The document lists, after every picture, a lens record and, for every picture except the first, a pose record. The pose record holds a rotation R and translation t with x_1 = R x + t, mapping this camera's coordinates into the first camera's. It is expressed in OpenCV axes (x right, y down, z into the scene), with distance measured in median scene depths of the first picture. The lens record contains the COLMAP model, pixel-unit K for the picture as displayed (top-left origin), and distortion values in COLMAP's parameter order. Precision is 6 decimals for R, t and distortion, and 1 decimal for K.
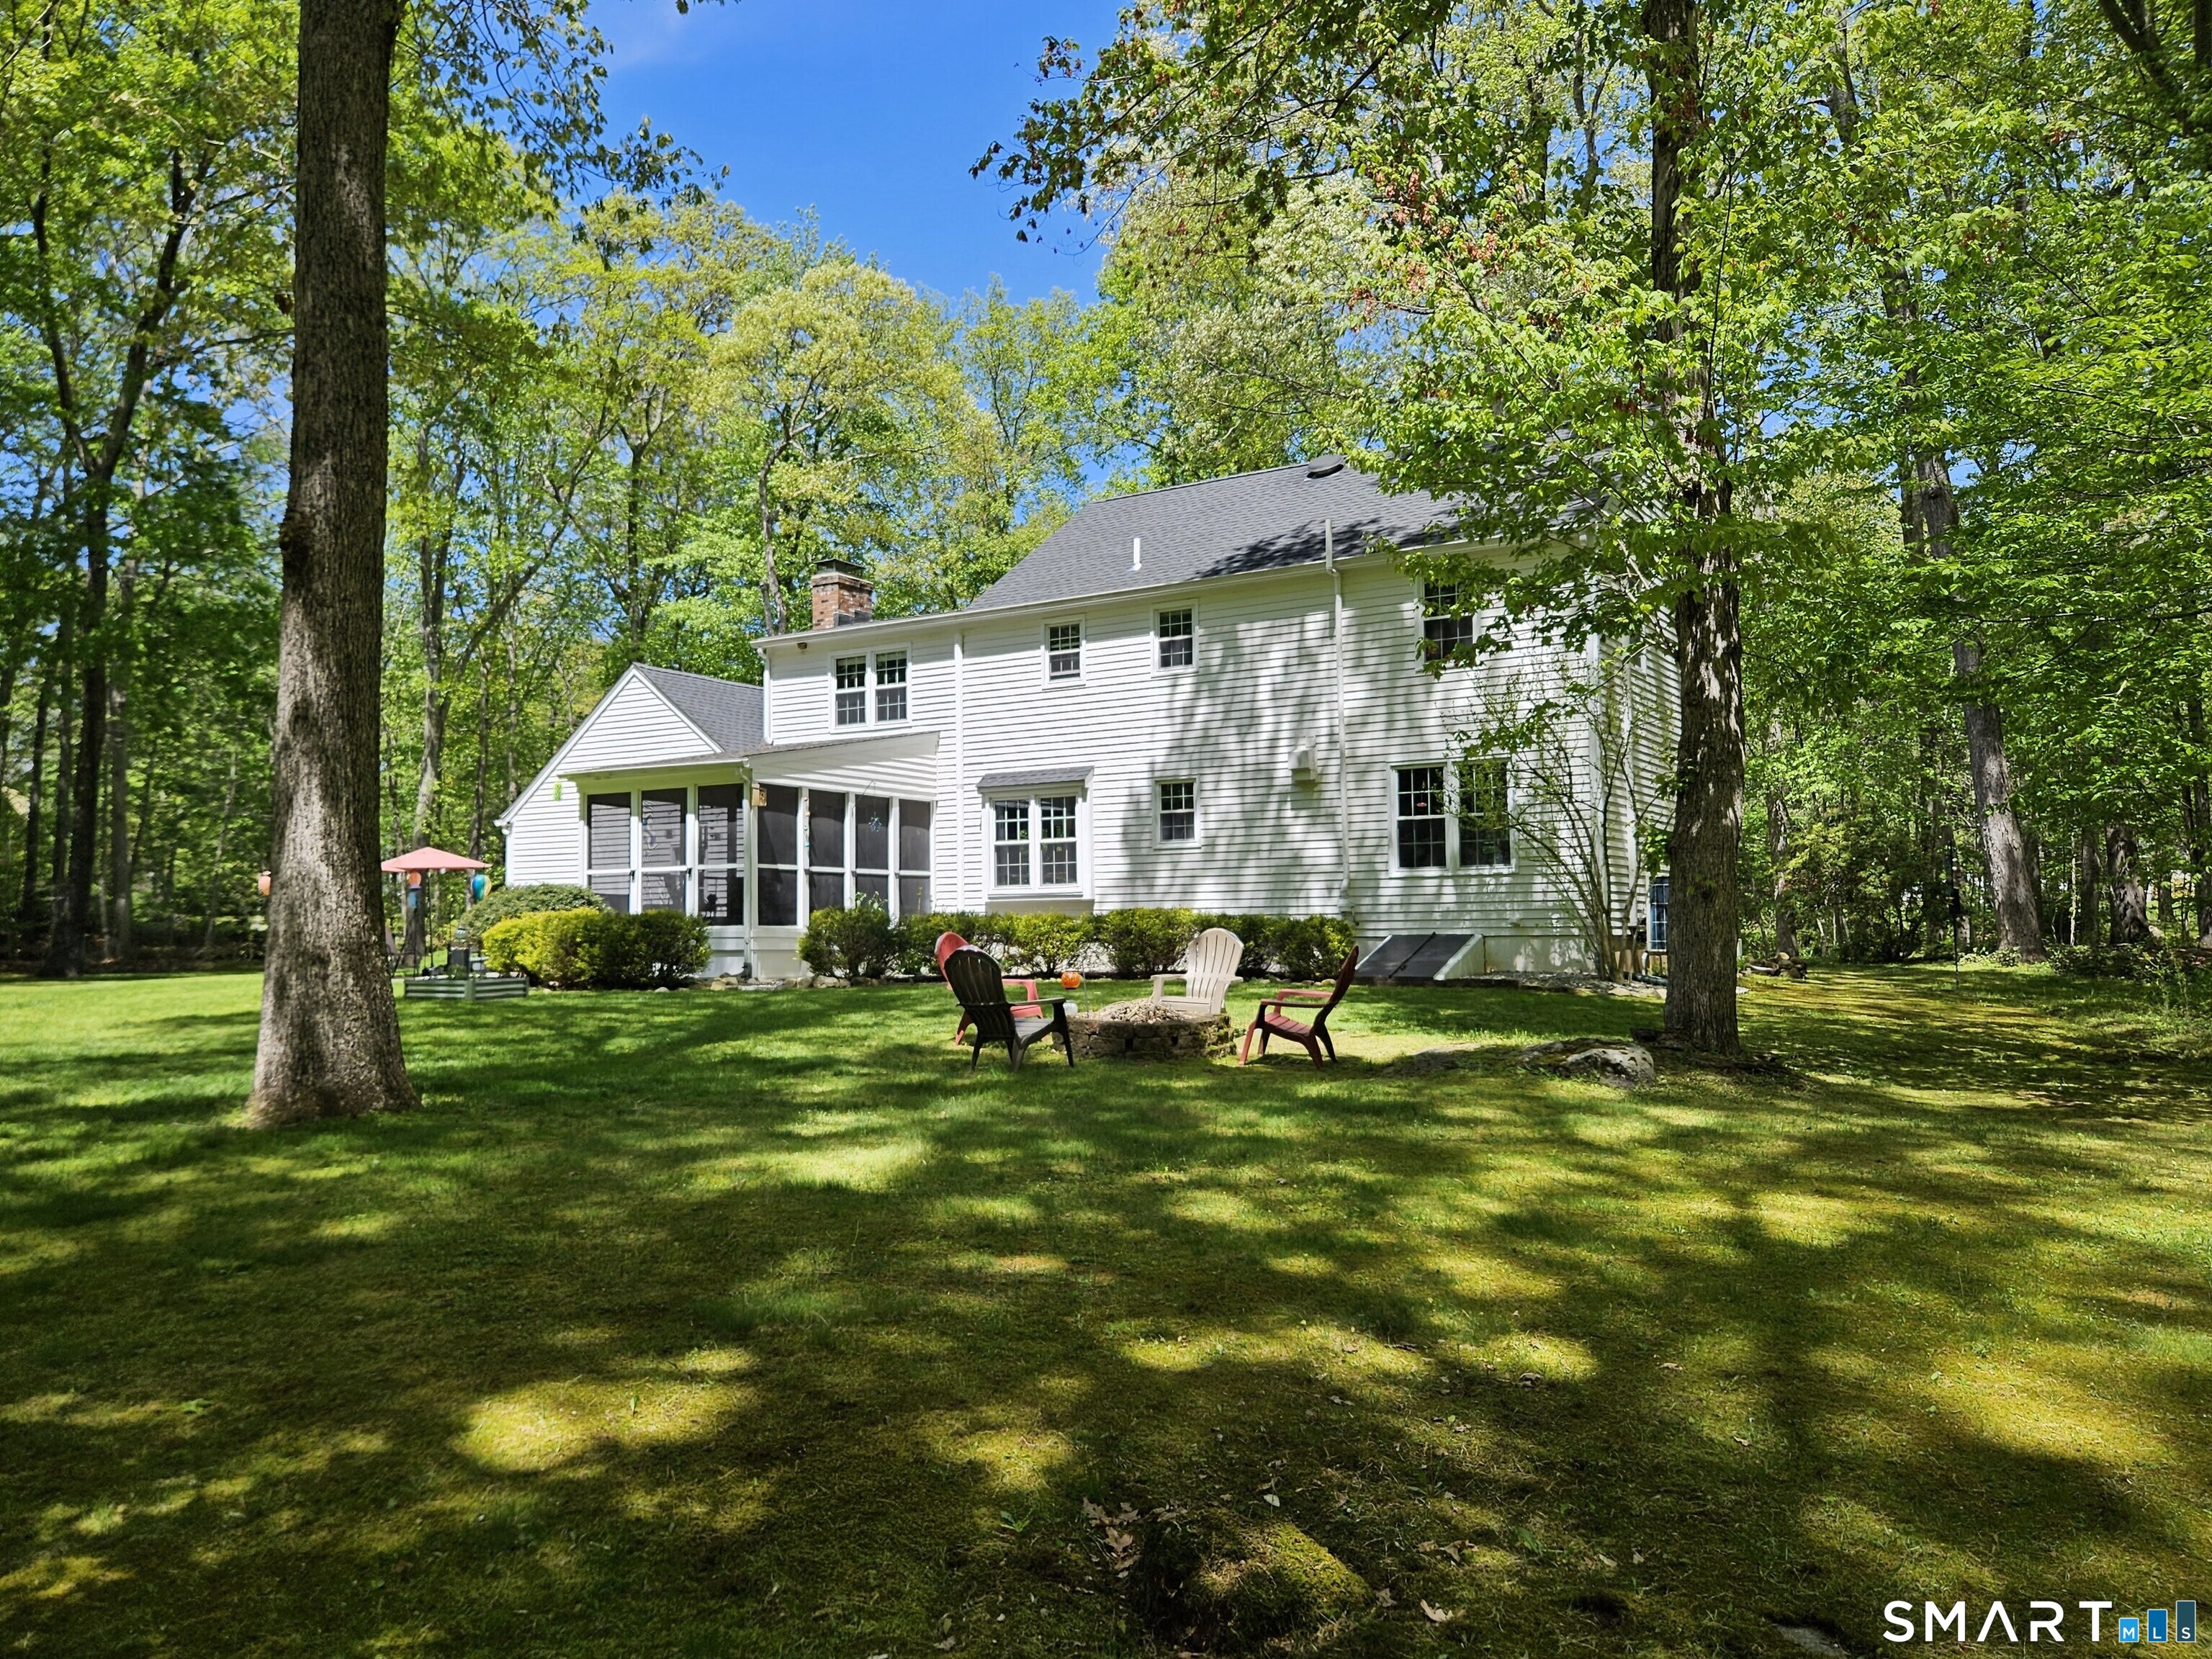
lens RADIAL K [[1649.4, 0, 1101.8], [0, 1649.4, 858.7], [0, 0, 1]] dist [0.054764, -0.001748]
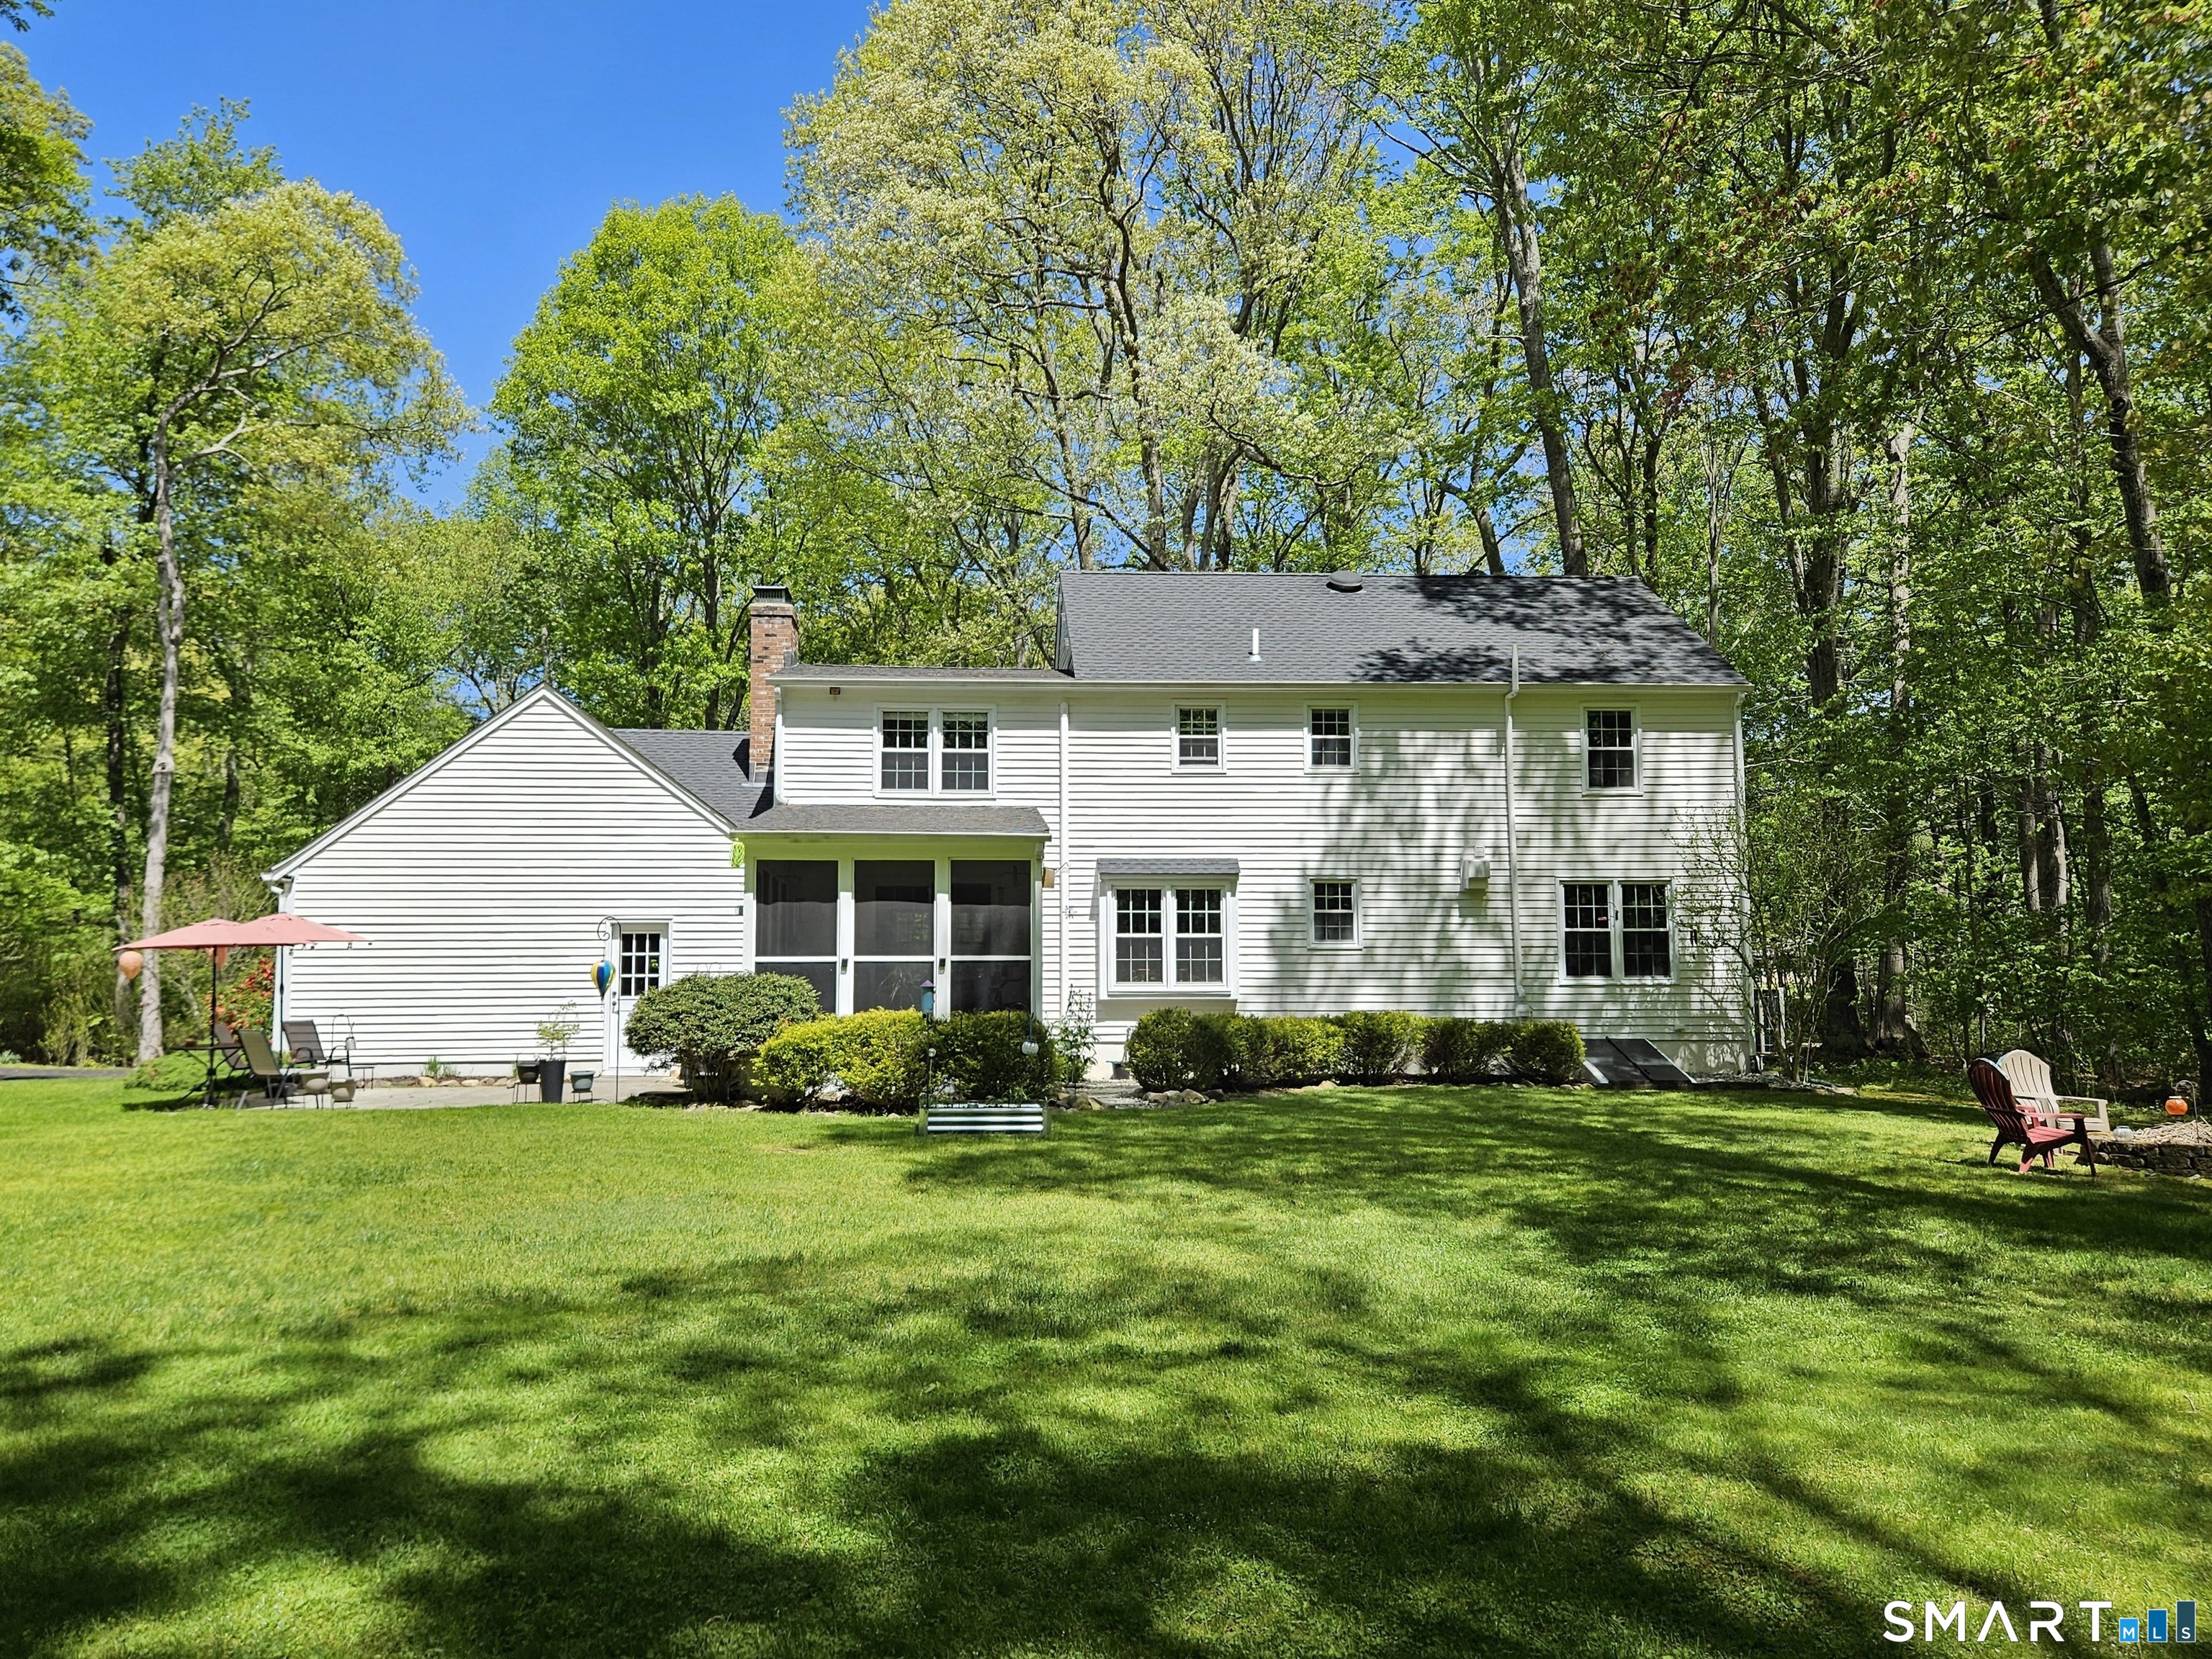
lens RADIAL K [[1649.4, 0, 1101.8], [0, 1649.4, 858.7], [0, 0, 1]] dist [0.054764, -0.001748]
pose [[0.817427, 0.055791, 0.573324, -0.623655], [-0.032967, 0.998198, -0.050133, -0.006000], [-0.575088, 0.022079, 0.817794, 0.263440]]
